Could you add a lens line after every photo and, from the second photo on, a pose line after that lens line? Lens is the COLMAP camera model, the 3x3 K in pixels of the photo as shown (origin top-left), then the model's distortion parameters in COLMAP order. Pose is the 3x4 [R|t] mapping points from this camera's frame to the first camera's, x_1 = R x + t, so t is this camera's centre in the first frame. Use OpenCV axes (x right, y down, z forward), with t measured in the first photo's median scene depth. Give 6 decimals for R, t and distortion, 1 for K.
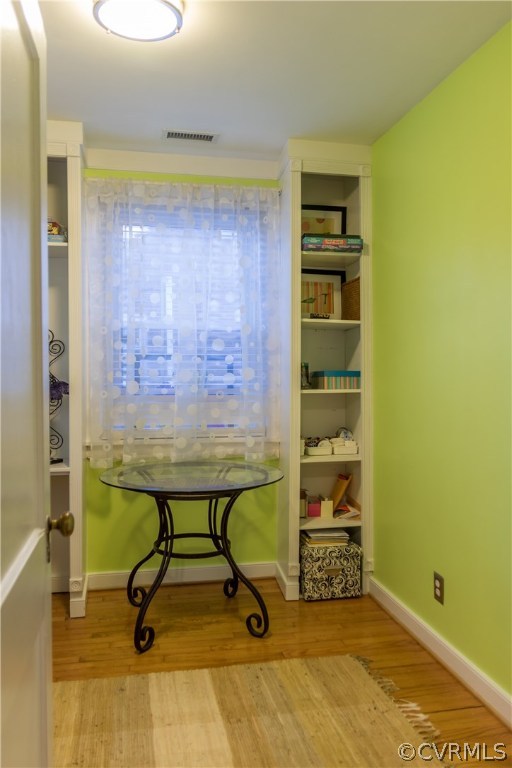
lens RADIAL K [[594.6, 0, 256.5], [0, 594.6, 379.8], [0, 0, 1]] dist [0.007989, -0.008884]
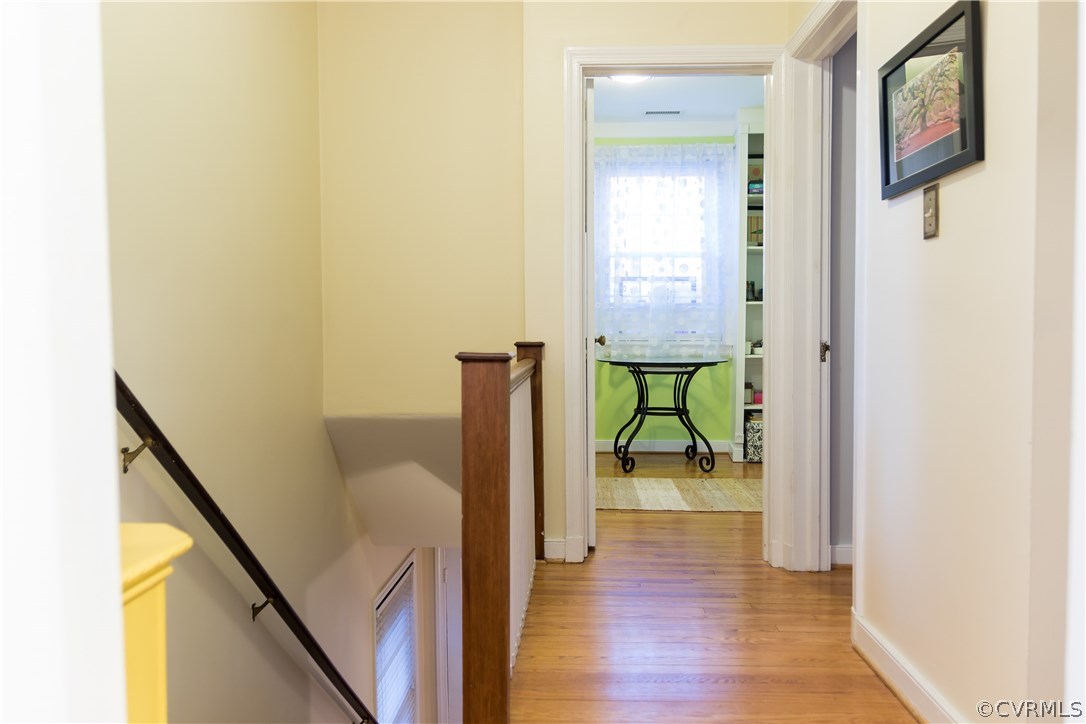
lens RADIAL K [[840.8, 0, 548.3], [0, 840.8, 363.3], [0, 0, 1]] dist [0.007989, -0.008884]
pose [[0.968275, 0.011485, -0.249622, 0.114564], [-0.004583, 0.999591, 0.028214, 0.101423], [0.249844, -0.026175, 0.967932, -0.886275]]
